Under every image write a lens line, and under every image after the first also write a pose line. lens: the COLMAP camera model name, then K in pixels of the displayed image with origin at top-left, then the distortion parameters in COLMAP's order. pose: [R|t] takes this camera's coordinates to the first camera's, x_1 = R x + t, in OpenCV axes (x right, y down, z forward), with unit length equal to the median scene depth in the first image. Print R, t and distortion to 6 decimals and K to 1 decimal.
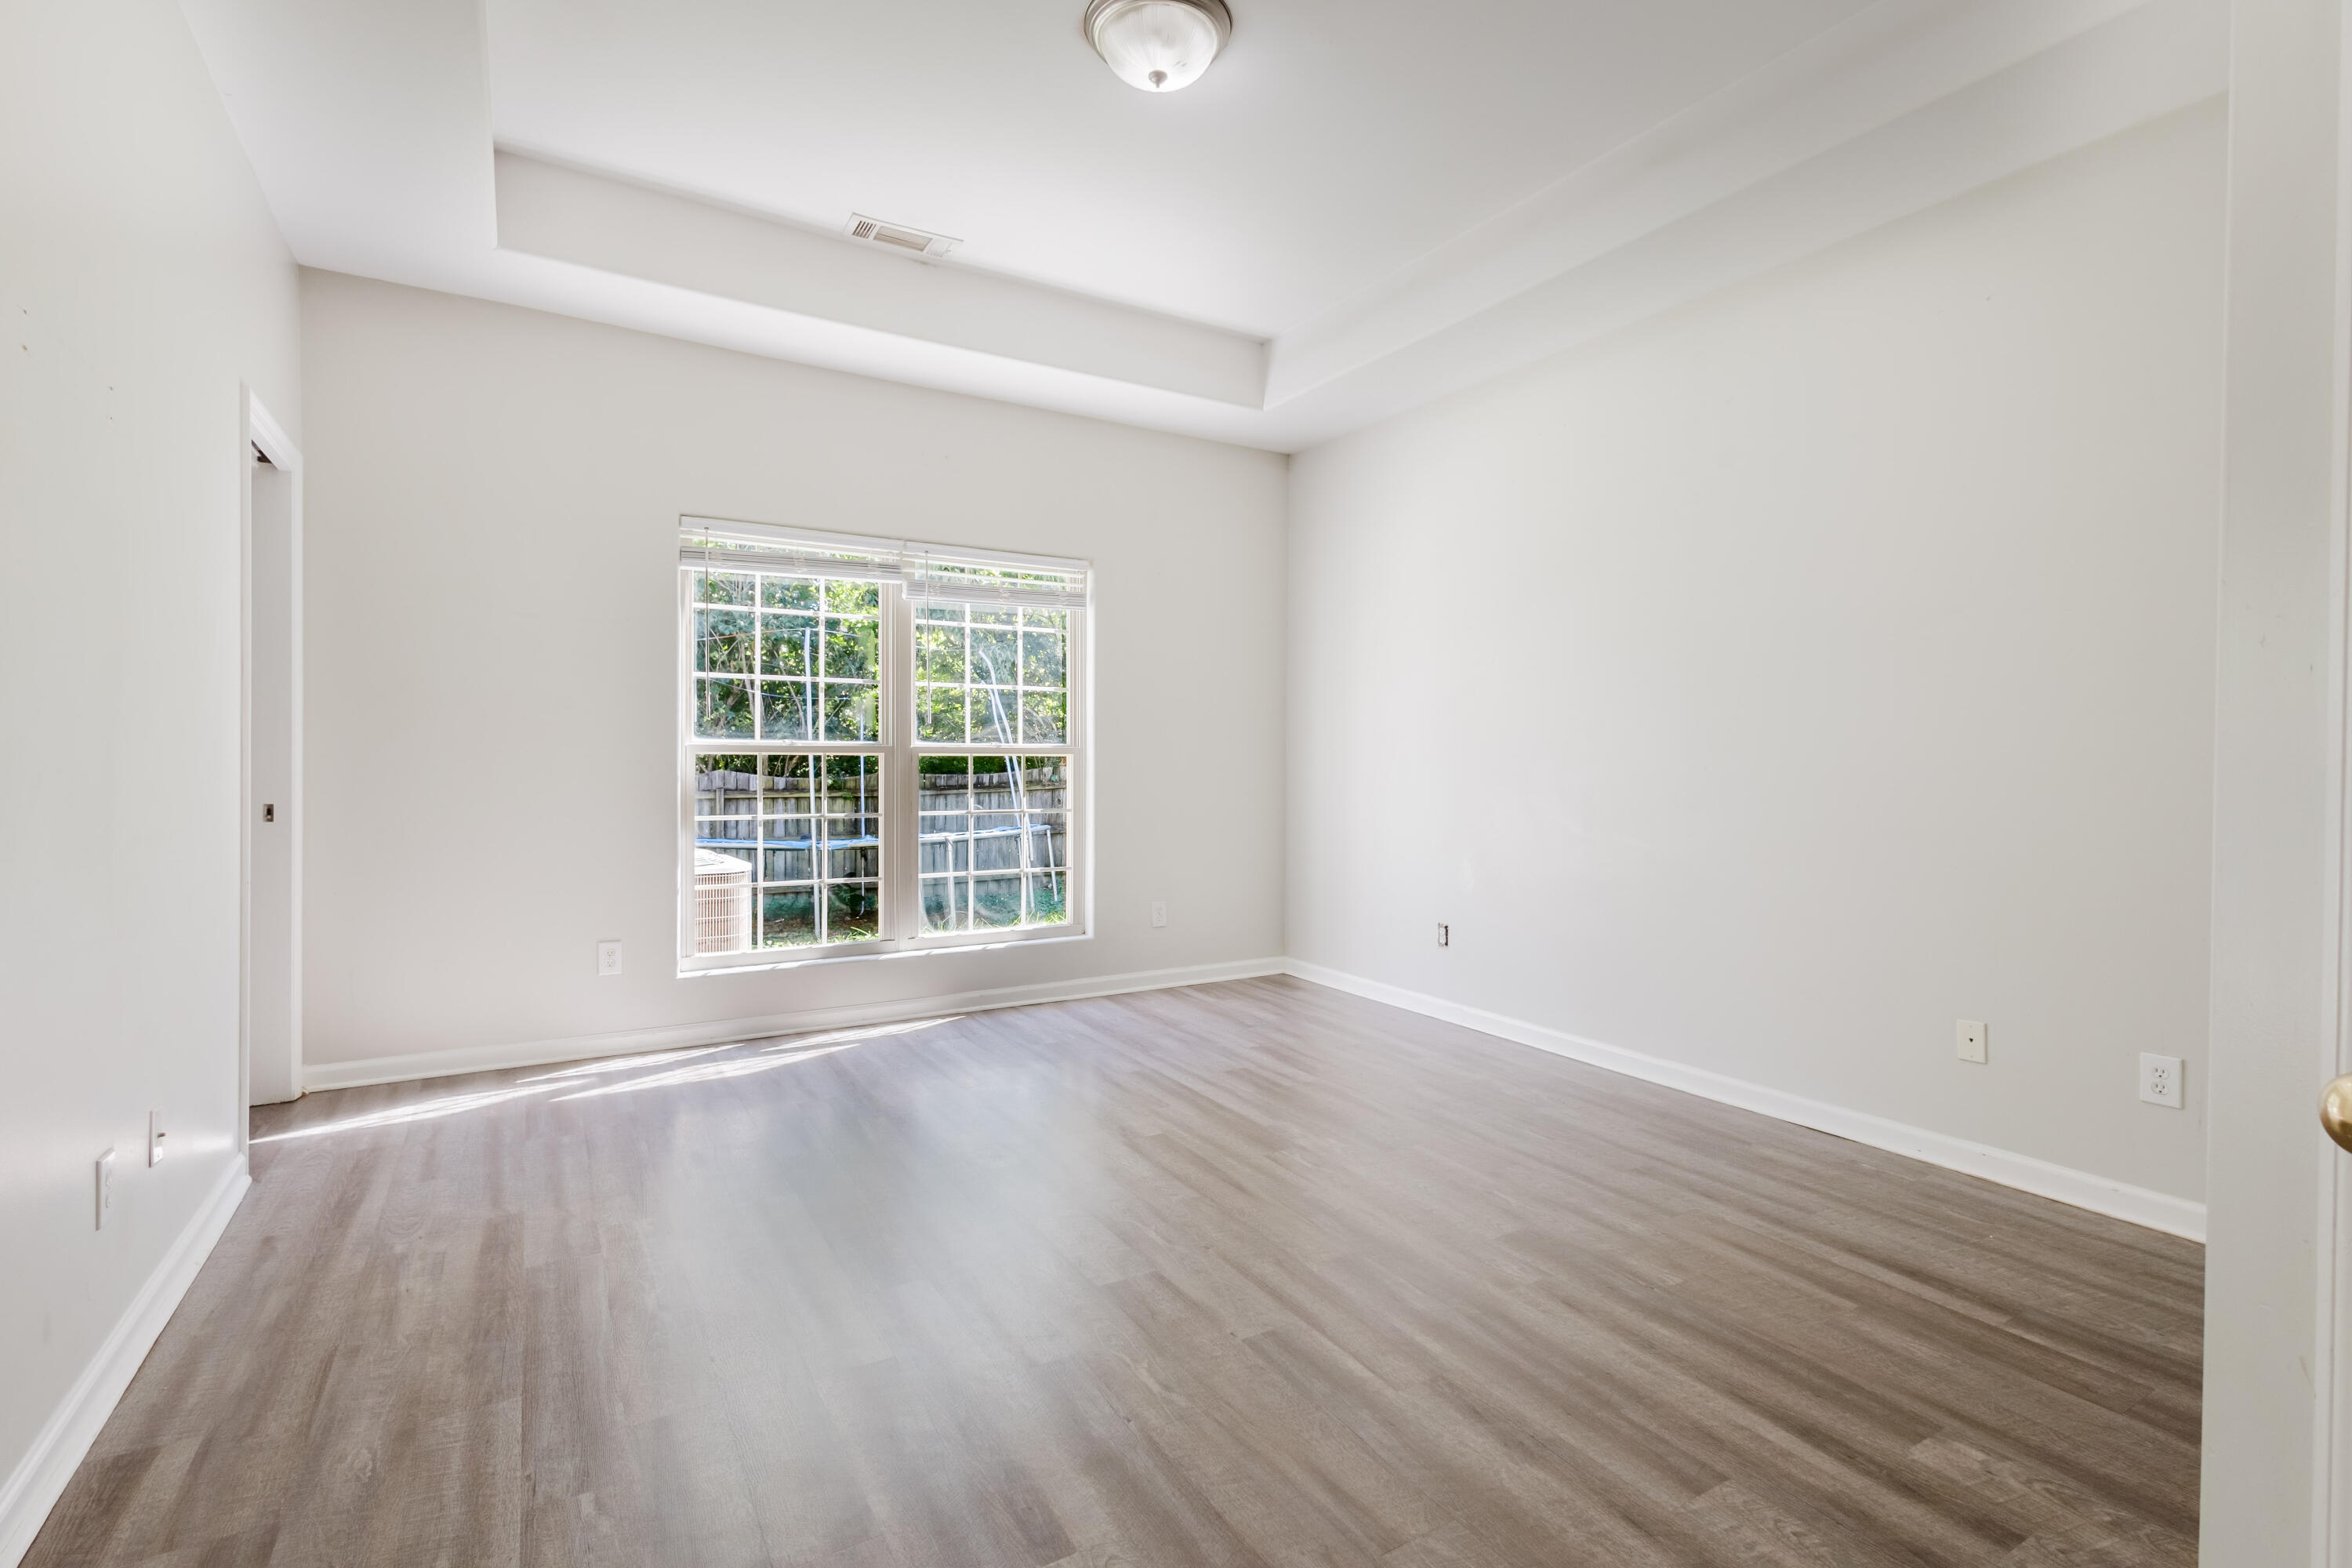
lens RADIAL K [[1077.7, 0, 1182.4], [0, 1077.7, 783.2], [0, 0, 1]] dist [0.010750, -0.002757]
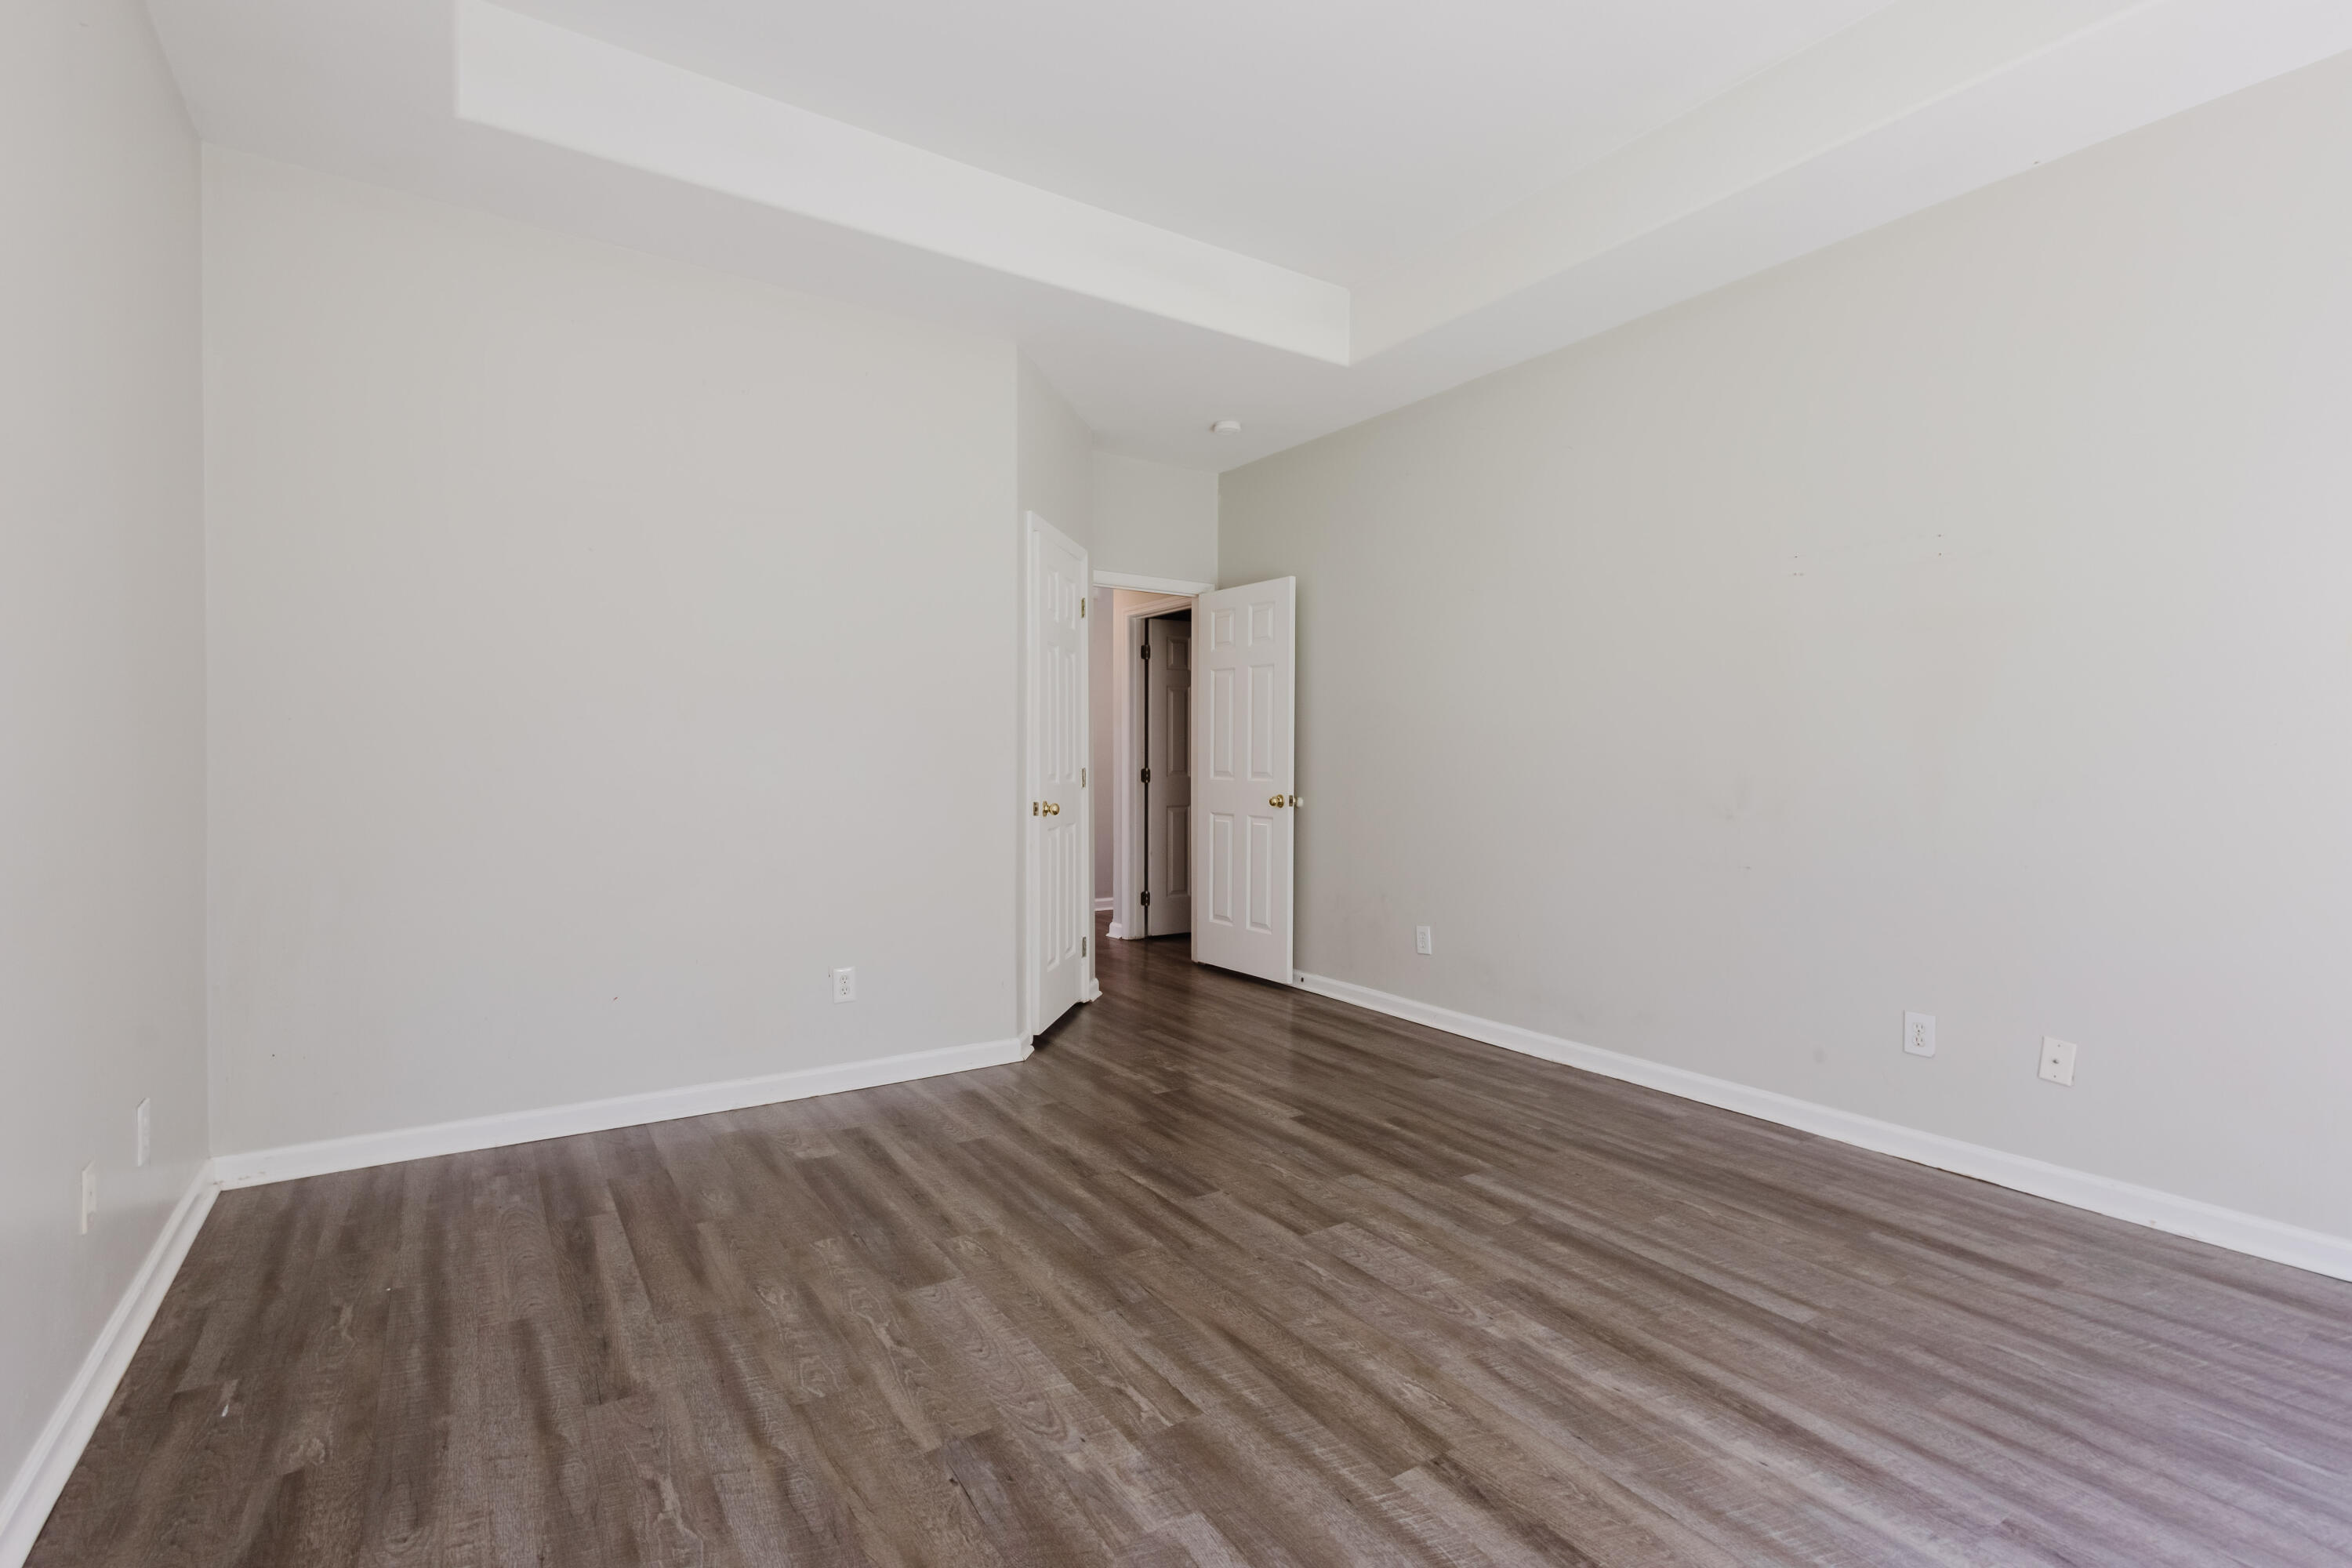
lens RADIAL K [[1077.7, 0, 1170.2], [0, 1077.7, 781.1], [0, 0, 1]] dist [0.010750, -0.002757]
pose [[-0.999177, -0.009400, -0.039448, 0.117361], [-0.011029, 0.999087, 0.041284, -0.036306], [0.039024, 0.041685, -0.998368, 1.557725]]
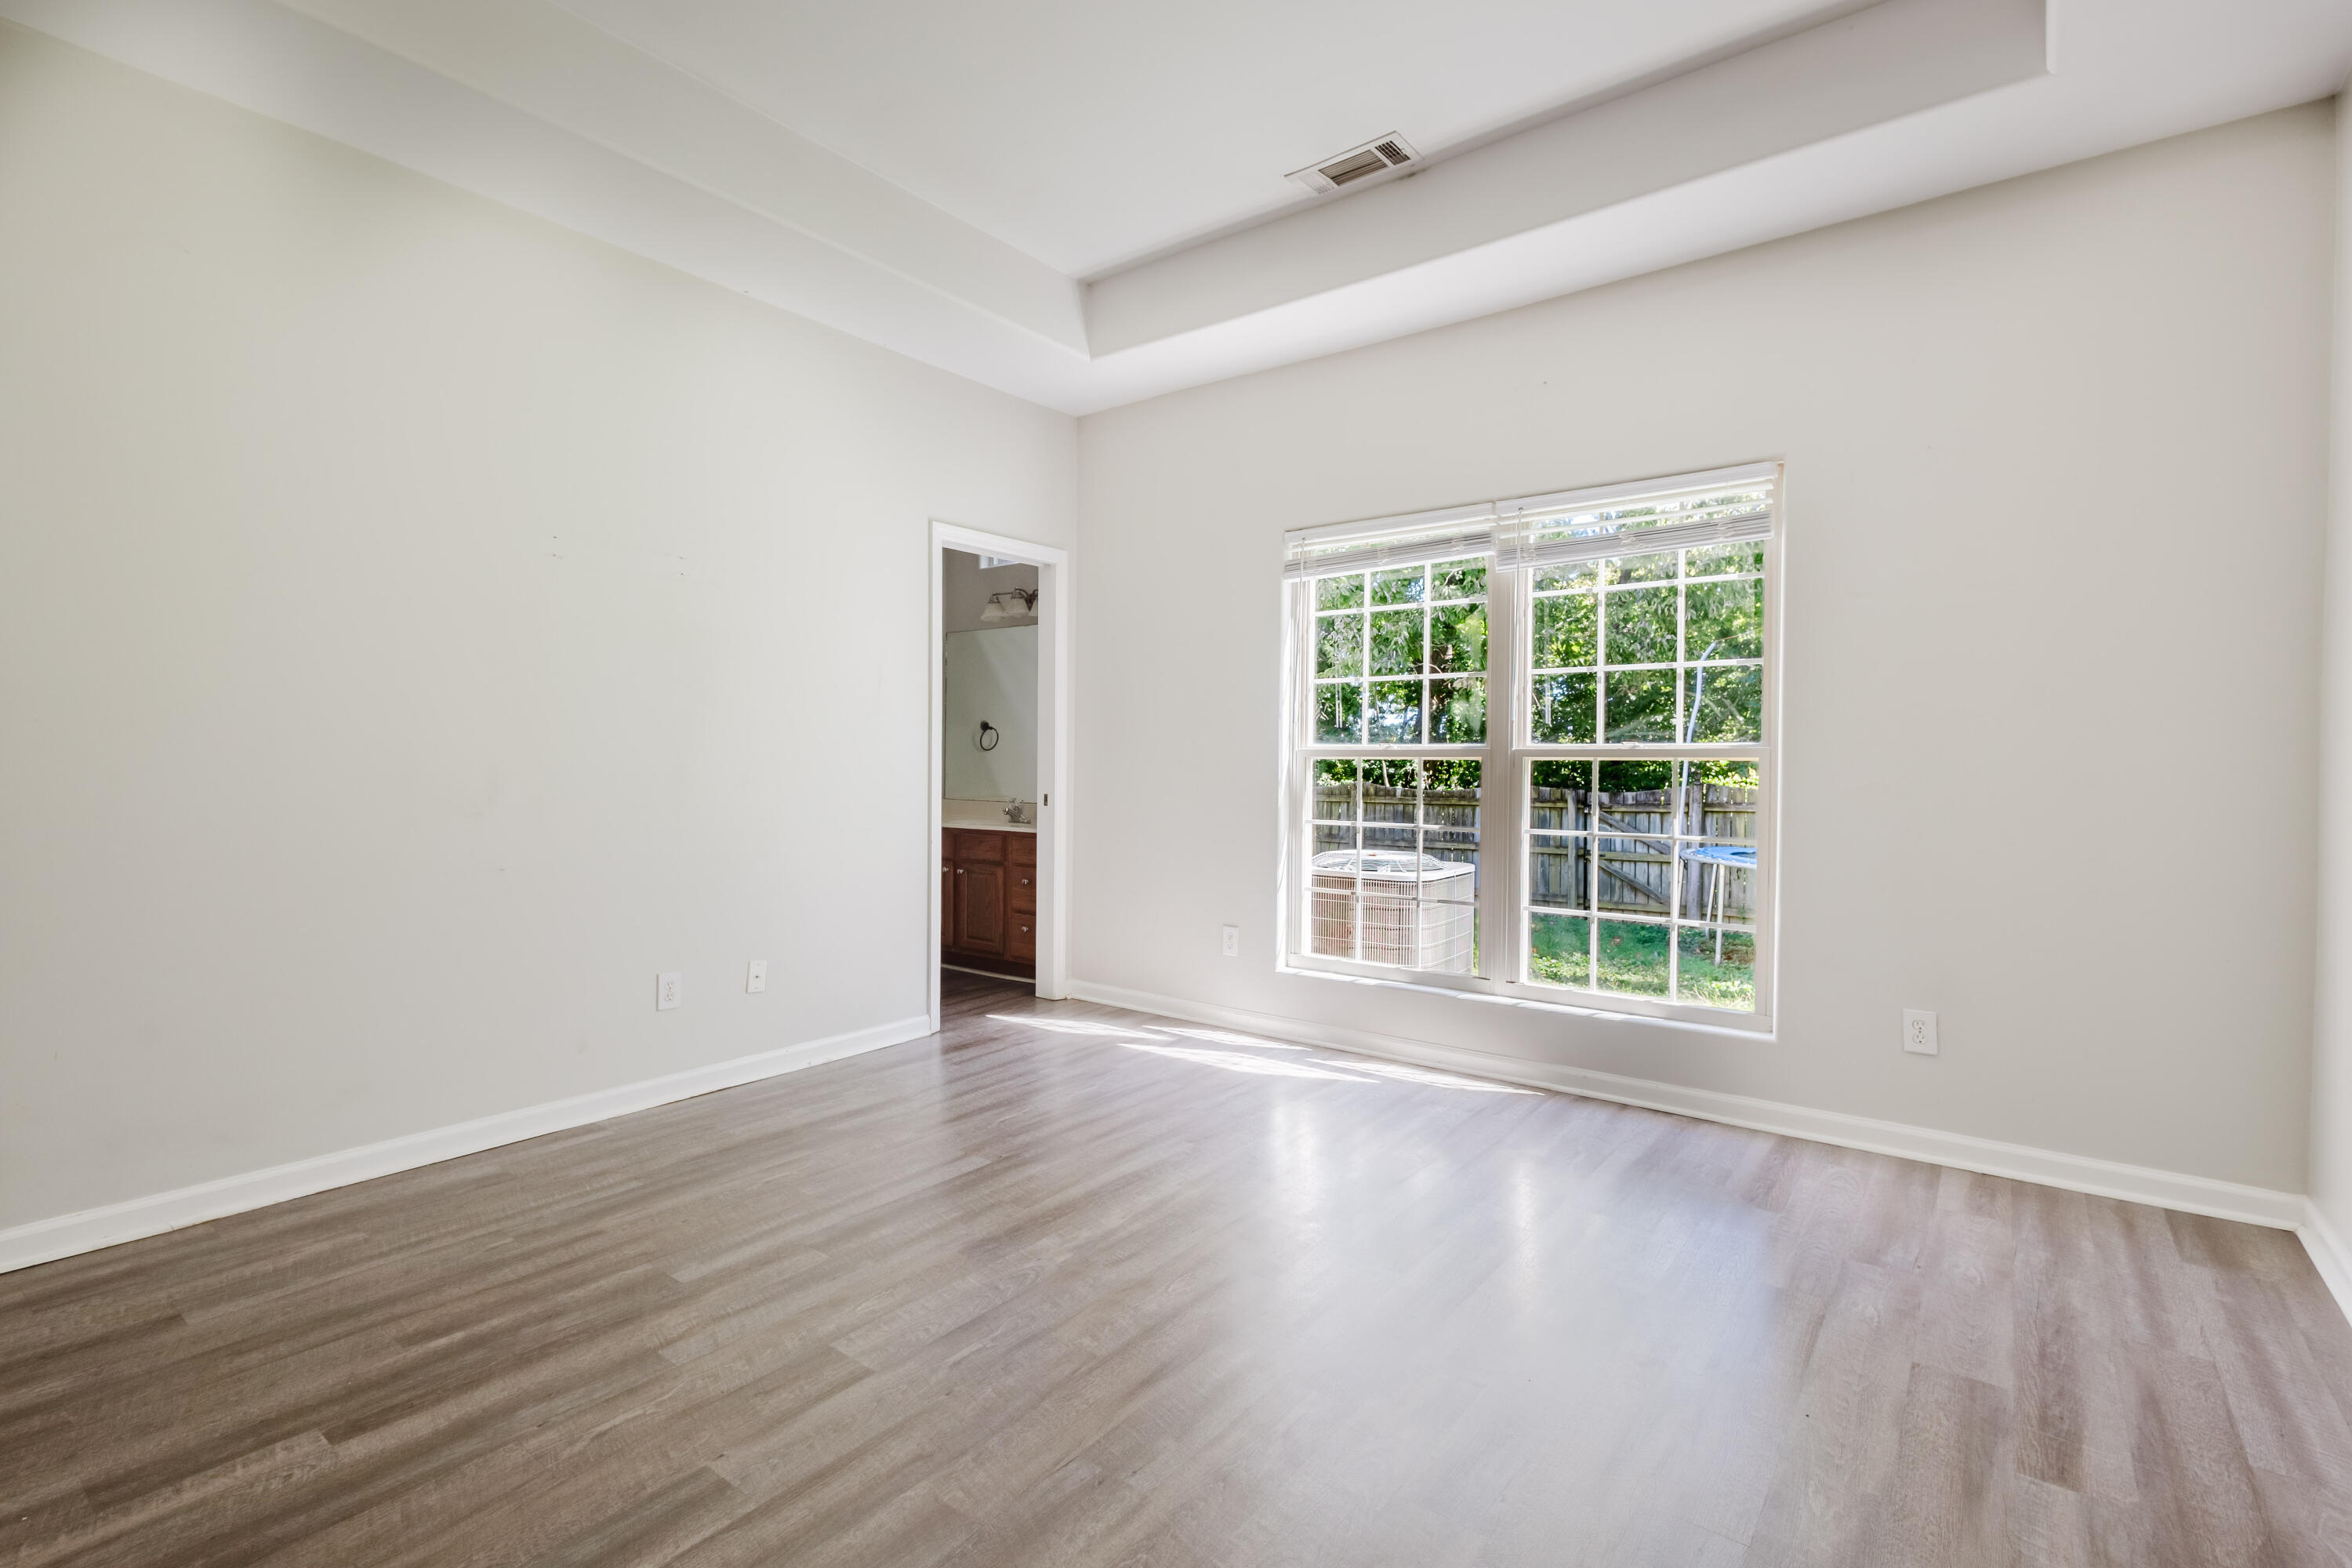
lens RADIAL K [[1077.7, 0, 1166.2], [0, 1077.7, 788.2], [0, 0, 1]] dist [0.010750, -0.002757]
pose [[0.363806, 0.020848, -0.931241, 0.623074], [-0.026925, 0.999567, 0.011859, -0.010255], [0.931086, 0.020759, 0.364210, 0.678243]]
